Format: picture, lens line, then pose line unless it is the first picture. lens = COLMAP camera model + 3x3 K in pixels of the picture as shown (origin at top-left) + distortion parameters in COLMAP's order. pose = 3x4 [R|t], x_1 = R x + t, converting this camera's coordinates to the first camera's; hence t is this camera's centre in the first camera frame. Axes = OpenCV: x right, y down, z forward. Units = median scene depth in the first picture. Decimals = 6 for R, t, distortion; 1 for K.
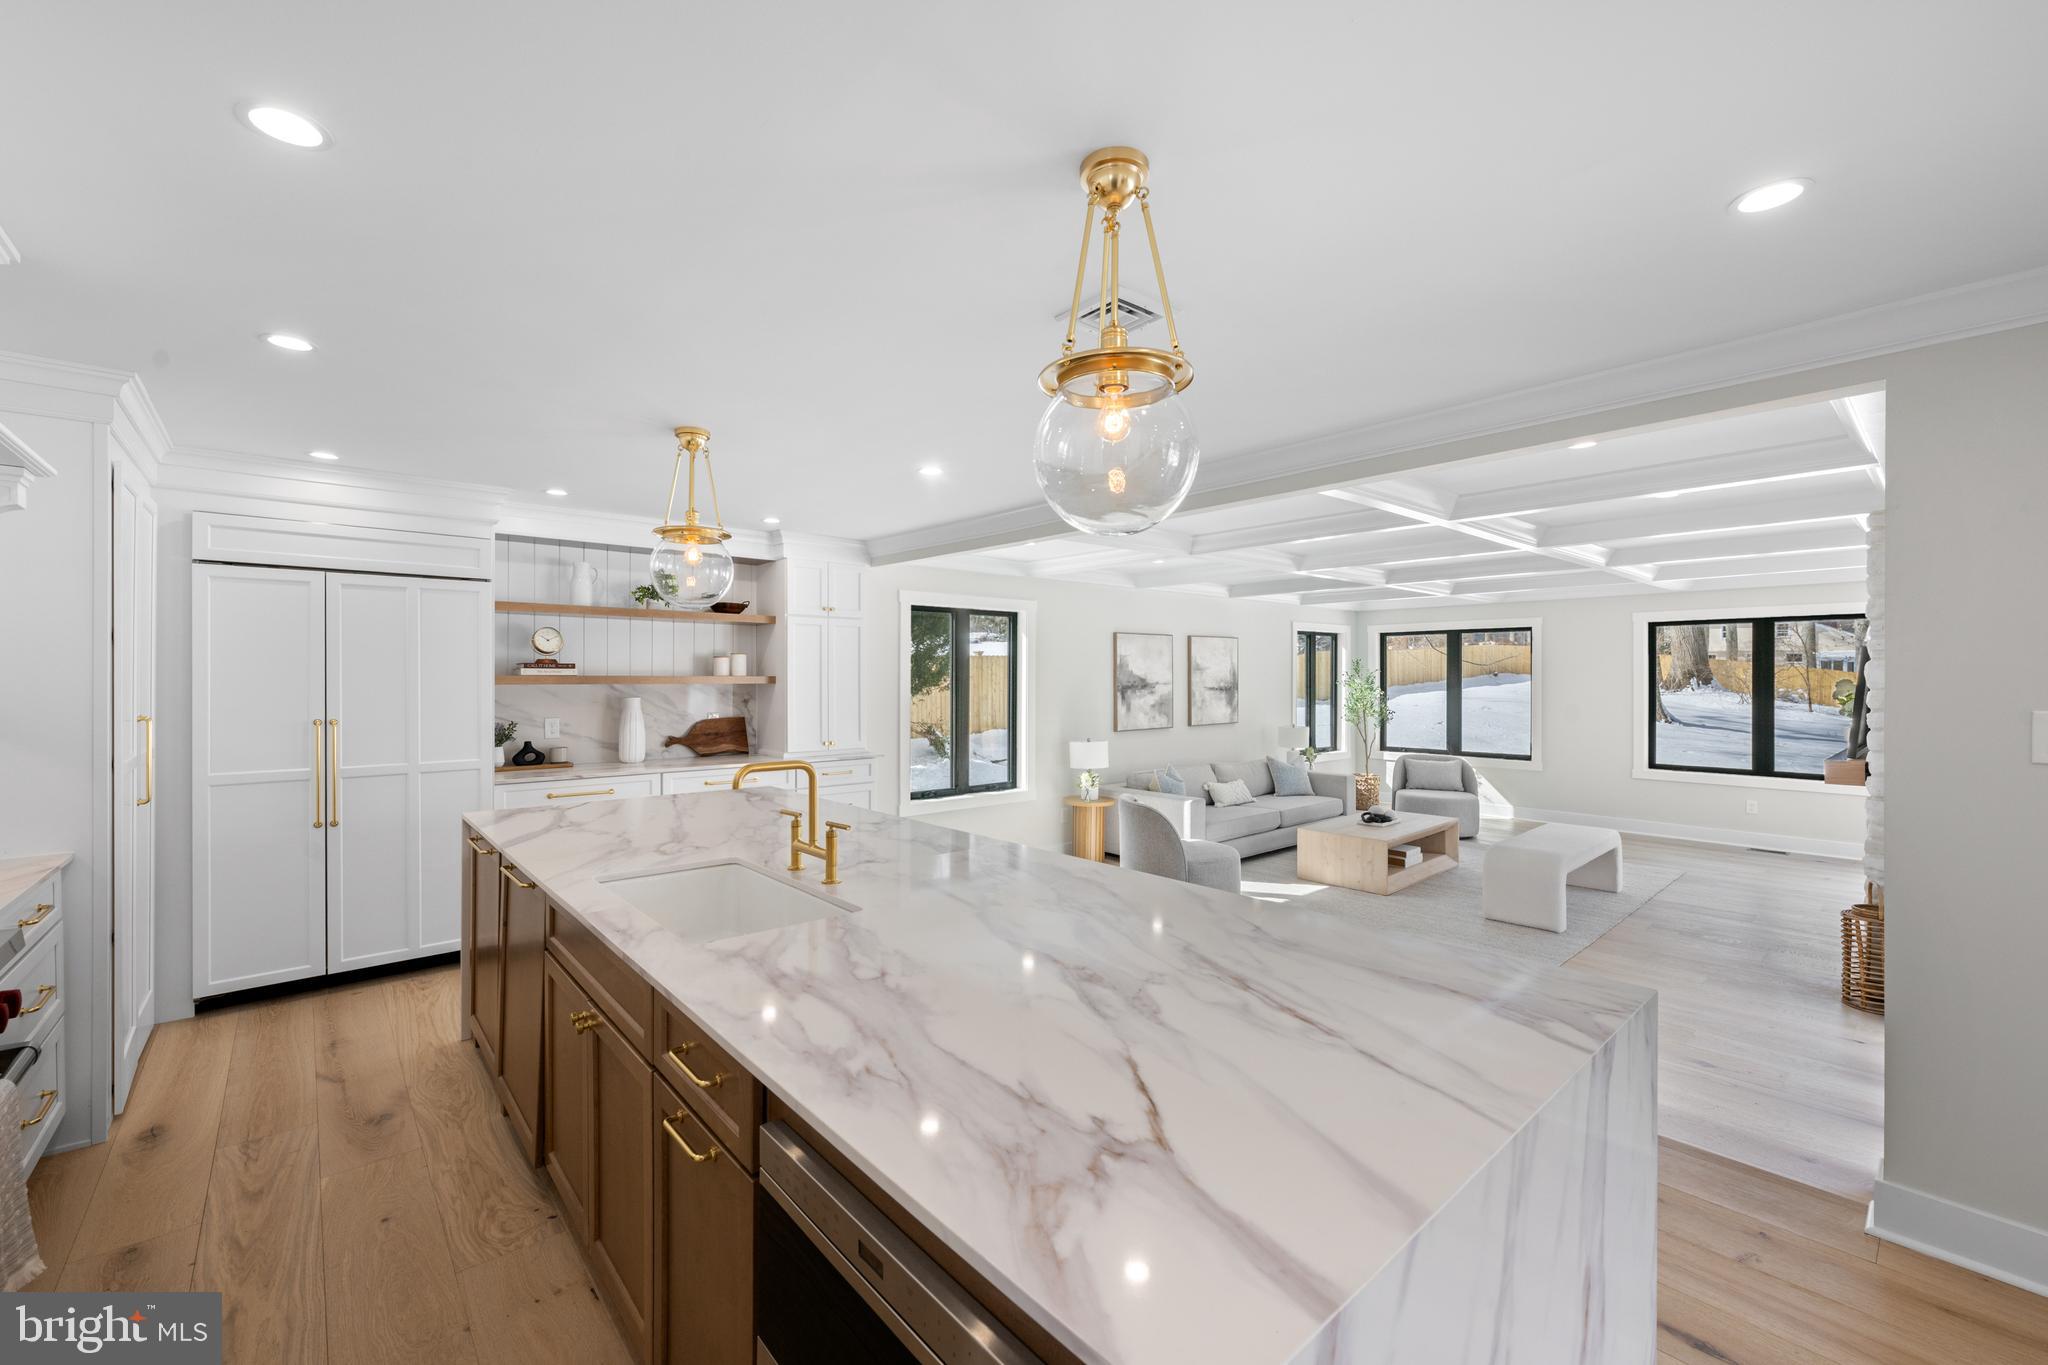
lens RADIAL K [[829.1, 0, 1023.1], [0, 829.1, 675.8], [0, 0, 1]] dist [-0.001421, 0.000655]
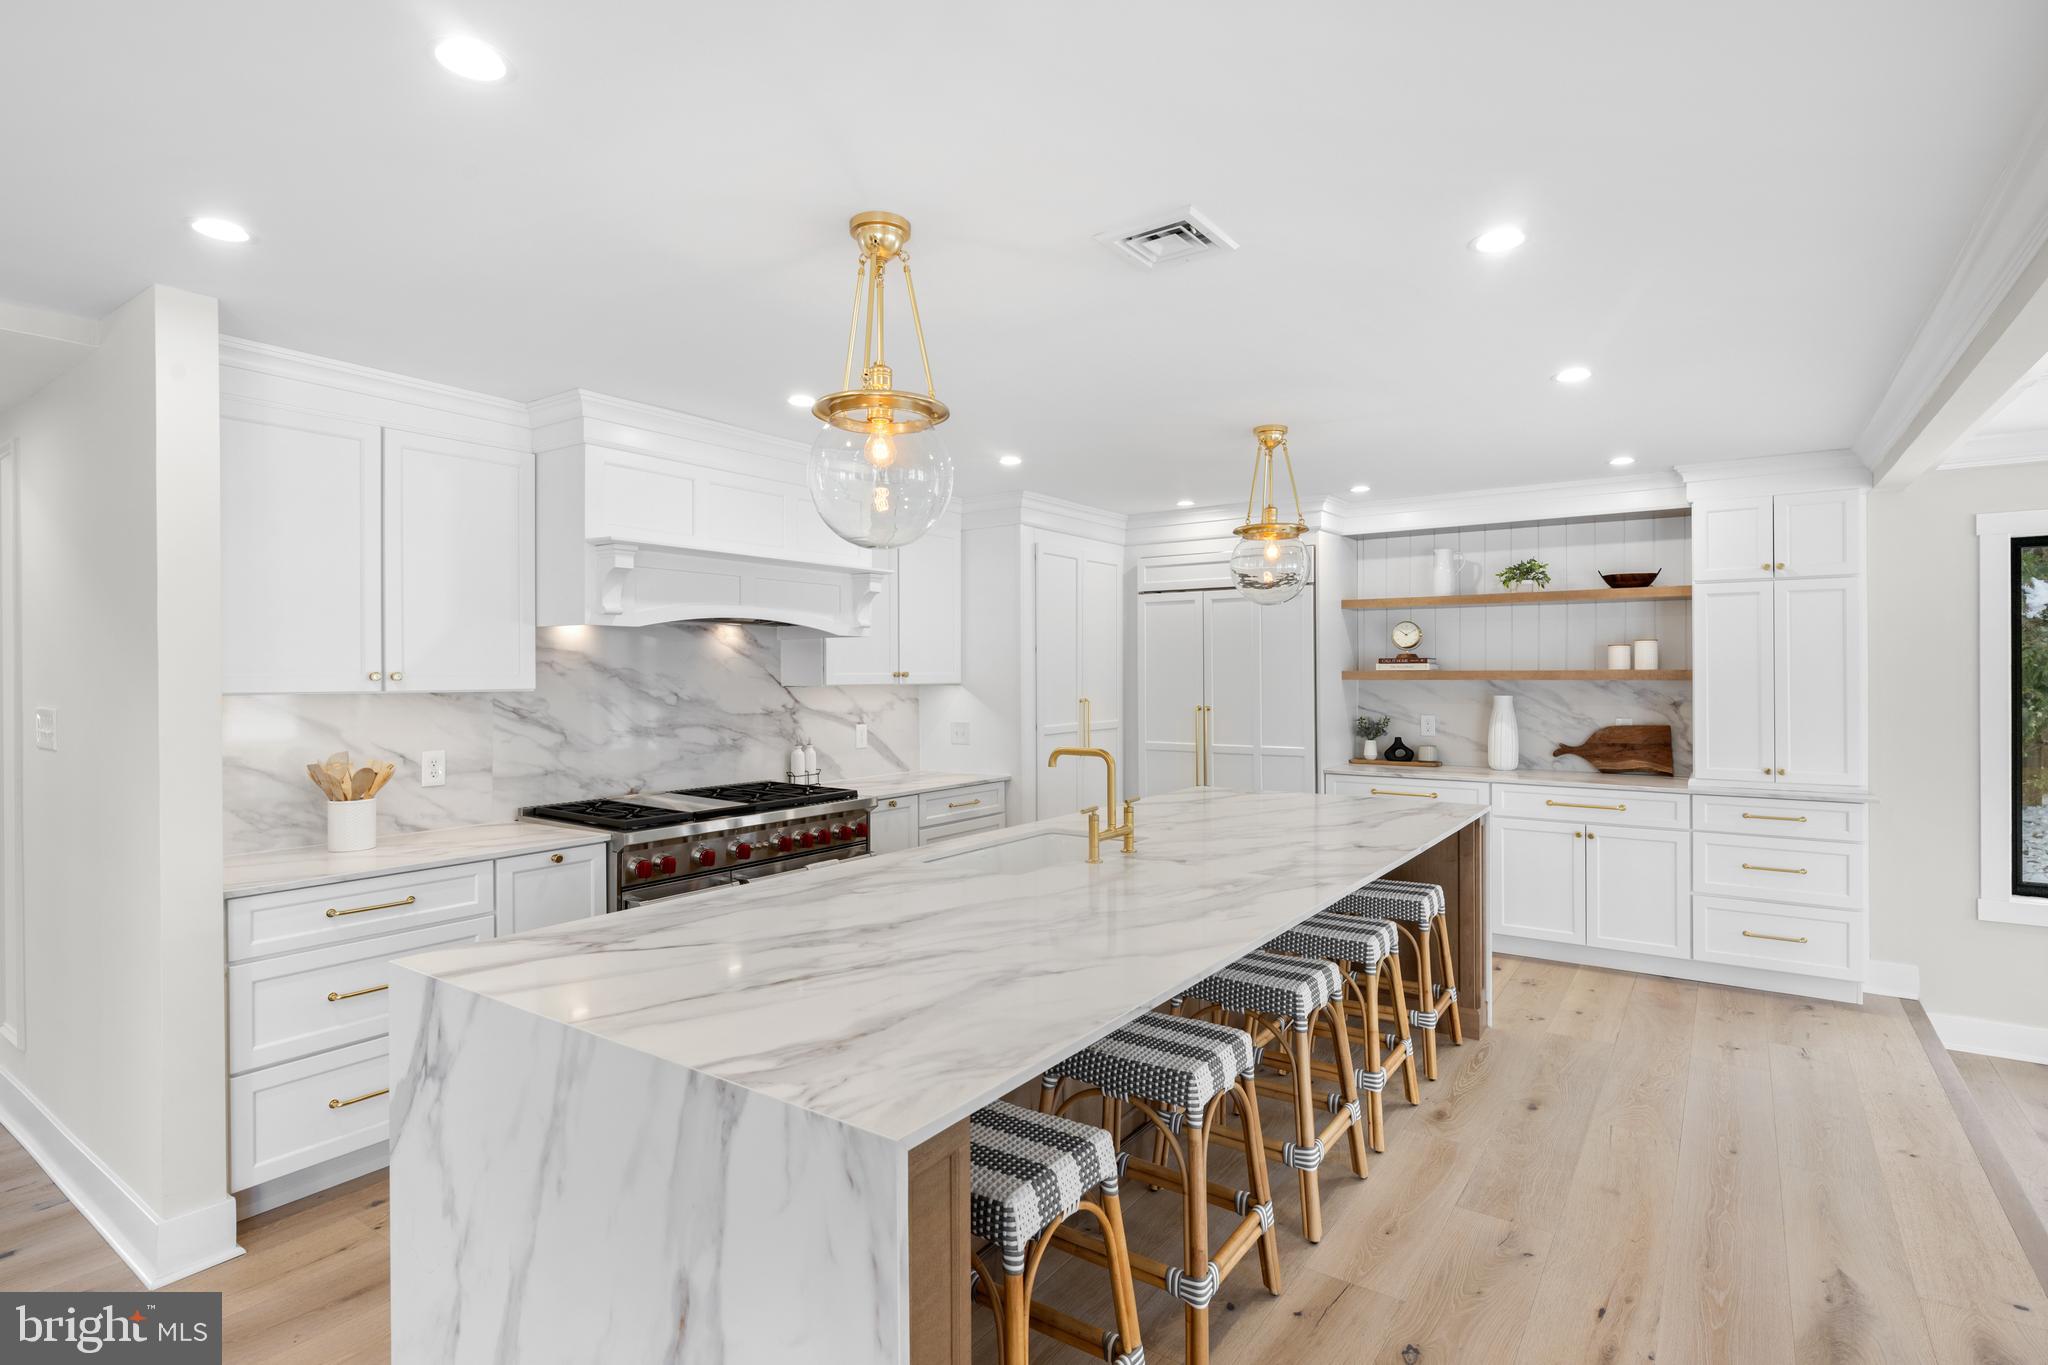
lens RADIAL K [[1008.0, 0, 1012.1], [0, 1008.0, 676.5], [0, 0, 1]] dist [-0.002001, -0.000290]
pose [[0.228287, 0.000528, -0.973594, 0.470146], [0.005844, 0.999981, 0.001913, 0.001451], [0.973576, -0.006126, 0.228280, 0.271160]]
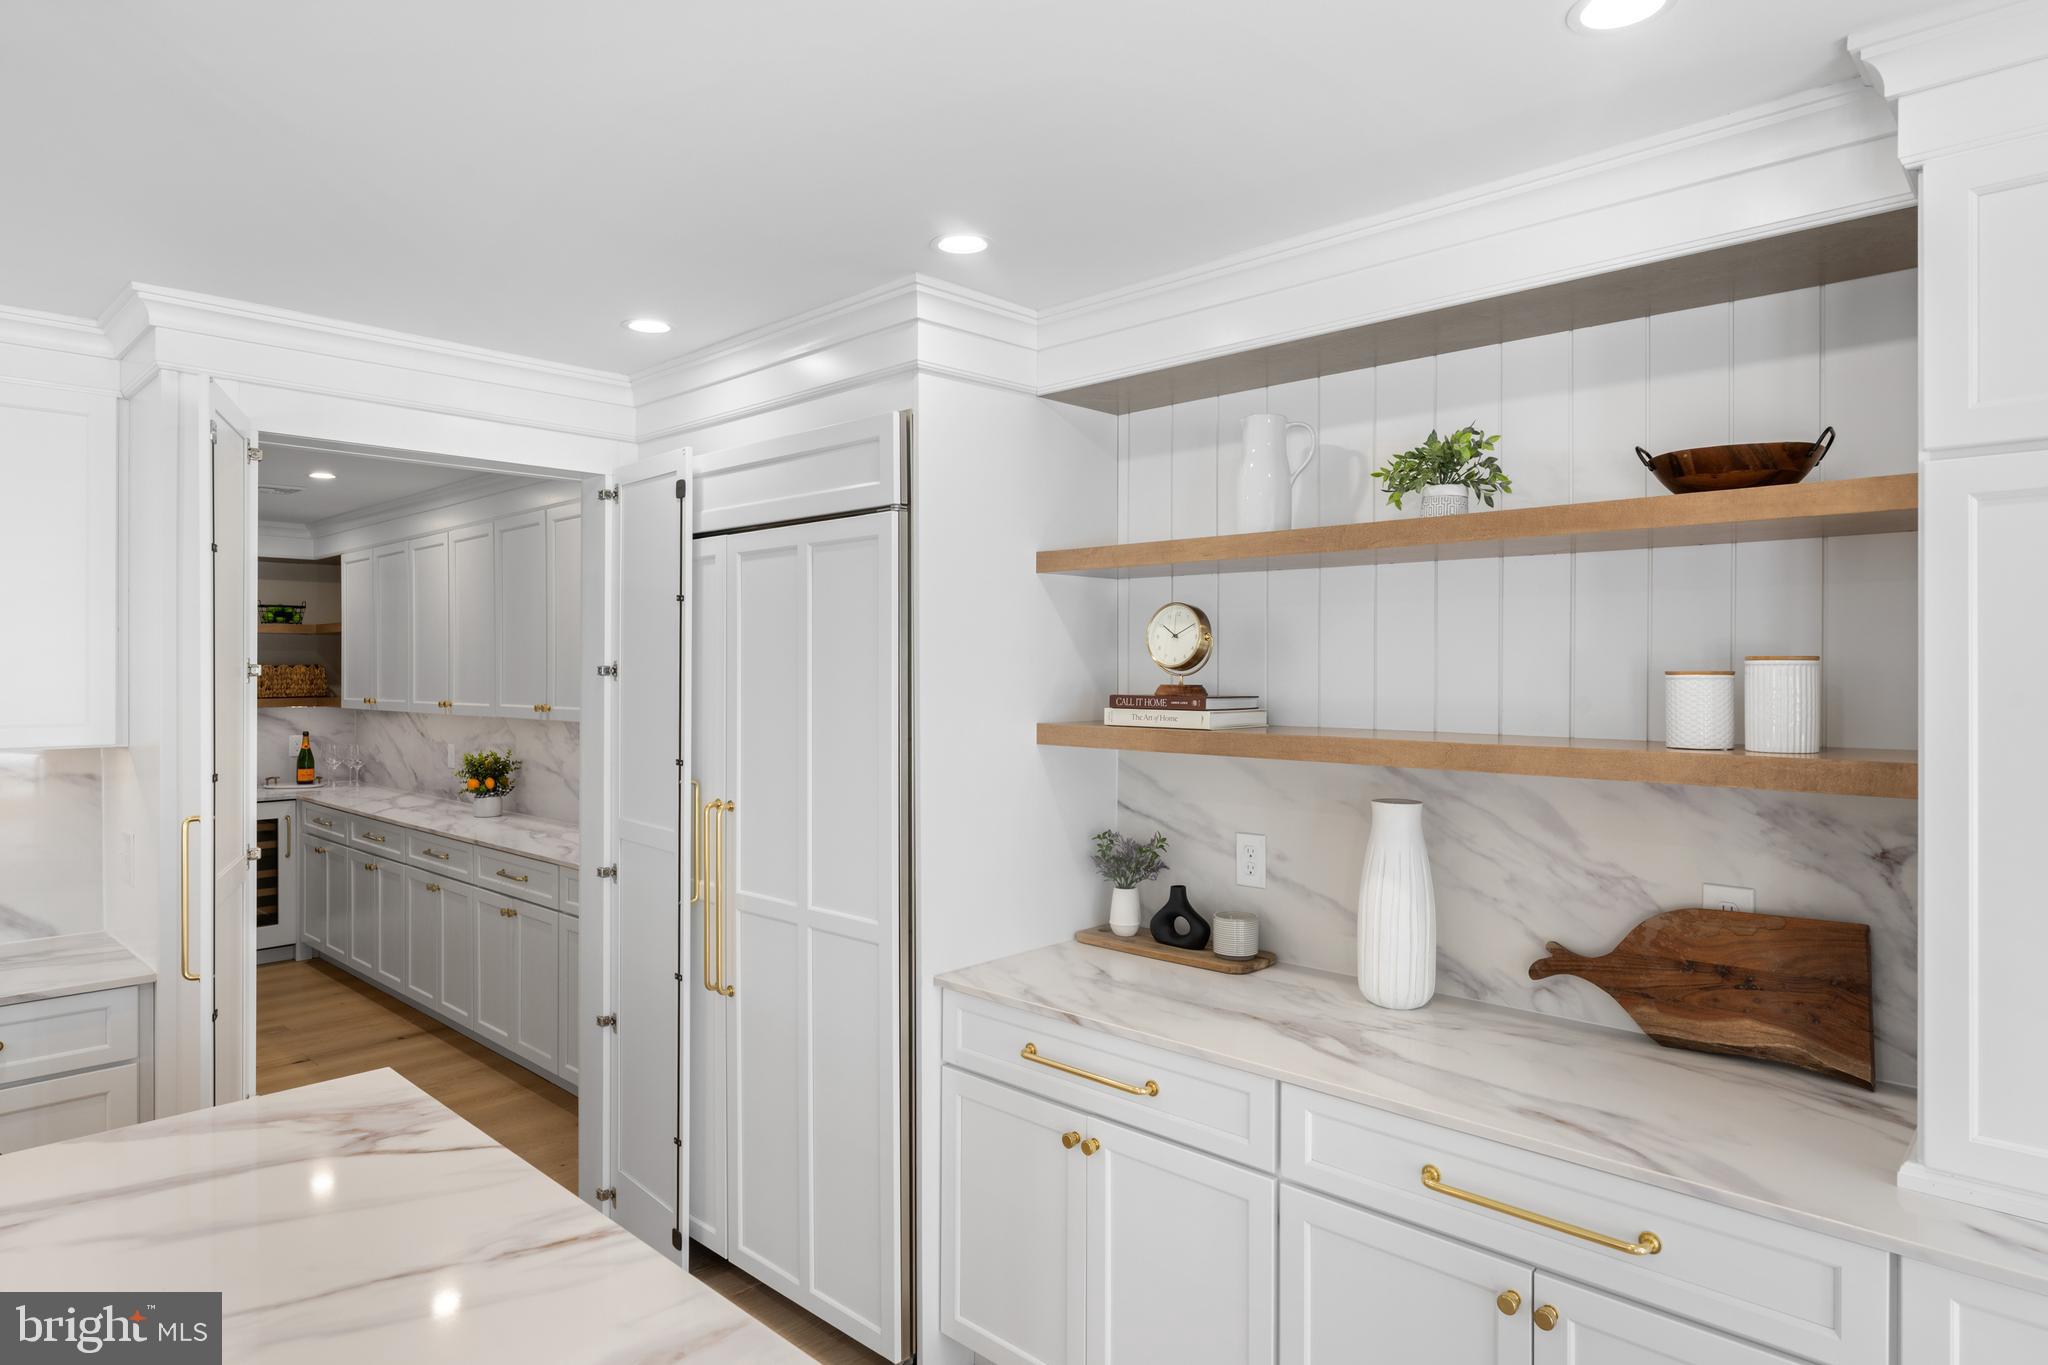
lens RADIAL K [[1155.1, 0, 1024.2], [0, 1155.1, 673.5], [0, 0, 1]] dist [-0.004500, -0.000783]
pose [[0.091863, 0.003520, -0.995765, -0.041284], [0.000502, 0.999993, 0.003581, -0.026917], [0.995772, -0.000829, 0.091860, 0.865898]]
